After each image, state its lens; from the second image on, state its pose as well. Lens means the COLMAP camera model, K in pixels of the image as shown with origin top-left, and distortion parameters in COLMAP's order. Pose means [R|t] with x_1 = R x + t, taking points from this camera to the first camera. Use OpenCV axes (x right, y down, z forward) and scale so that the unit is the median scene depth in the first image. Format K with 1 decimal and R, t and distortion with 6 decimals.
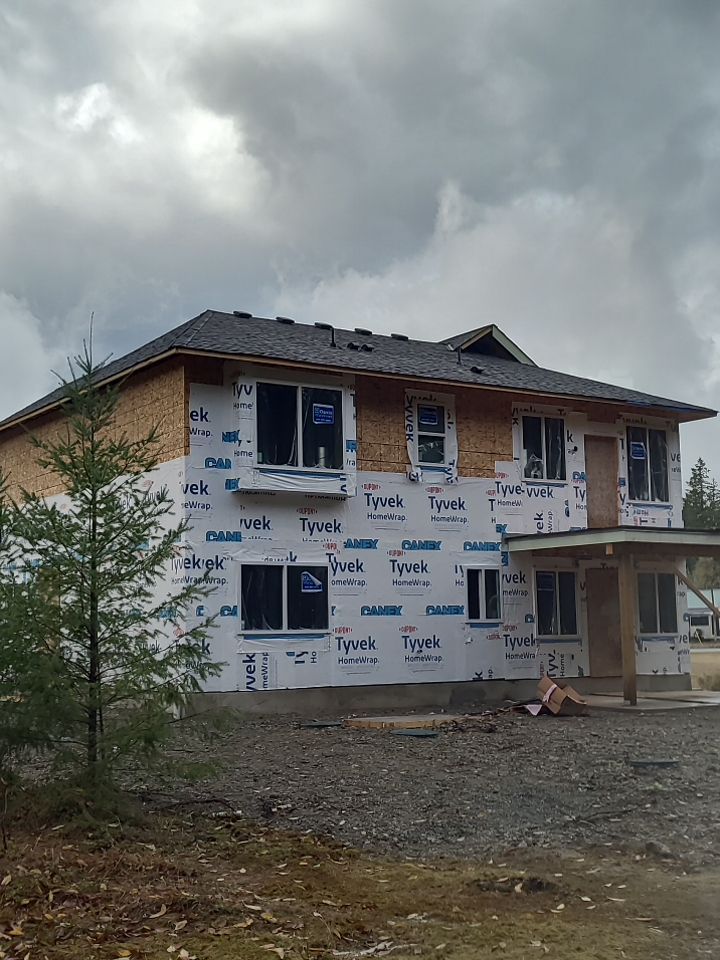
lens RADIAL K [[1240.2, 0, 360.8], [0, 1240.2, 482.2], [0, 0, 1]] dist [0.025495, 0.000000]
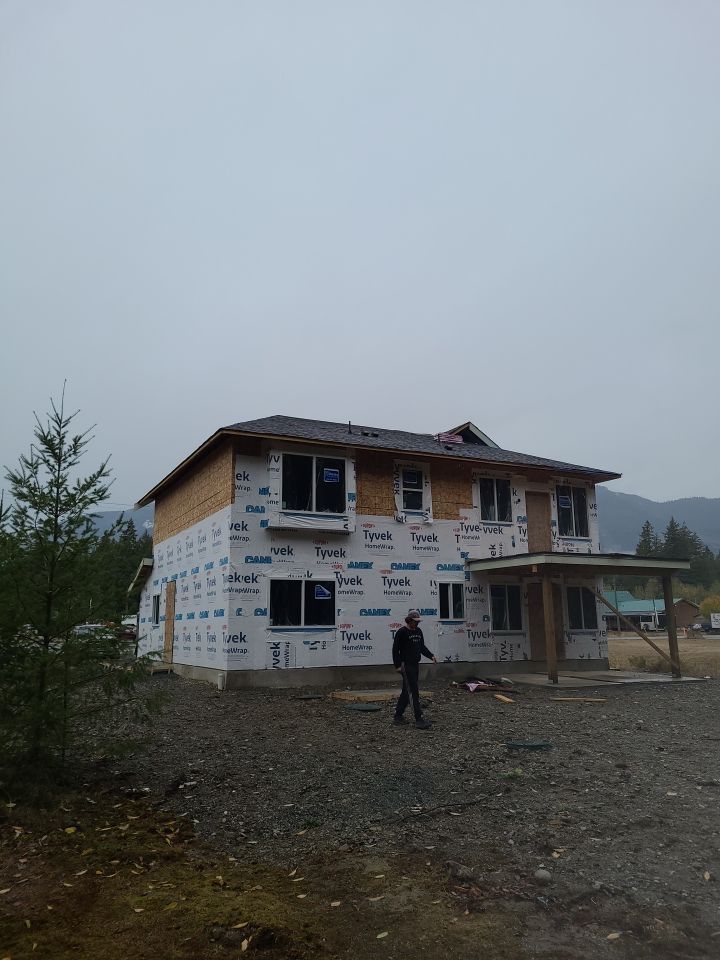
lens RADIAL K [[723.6, 0, 353.1], [0, 723.6, 474.8], [0, 0, 1]] dist [0.041664, -0.034957]
pose [[0.993964, -0.016329, -0.108487, 0.081725], [0.007349, 0.996550, -0.082670, 0.013857], [0.109462, 0.081374, 0.990654, 0.149203]]
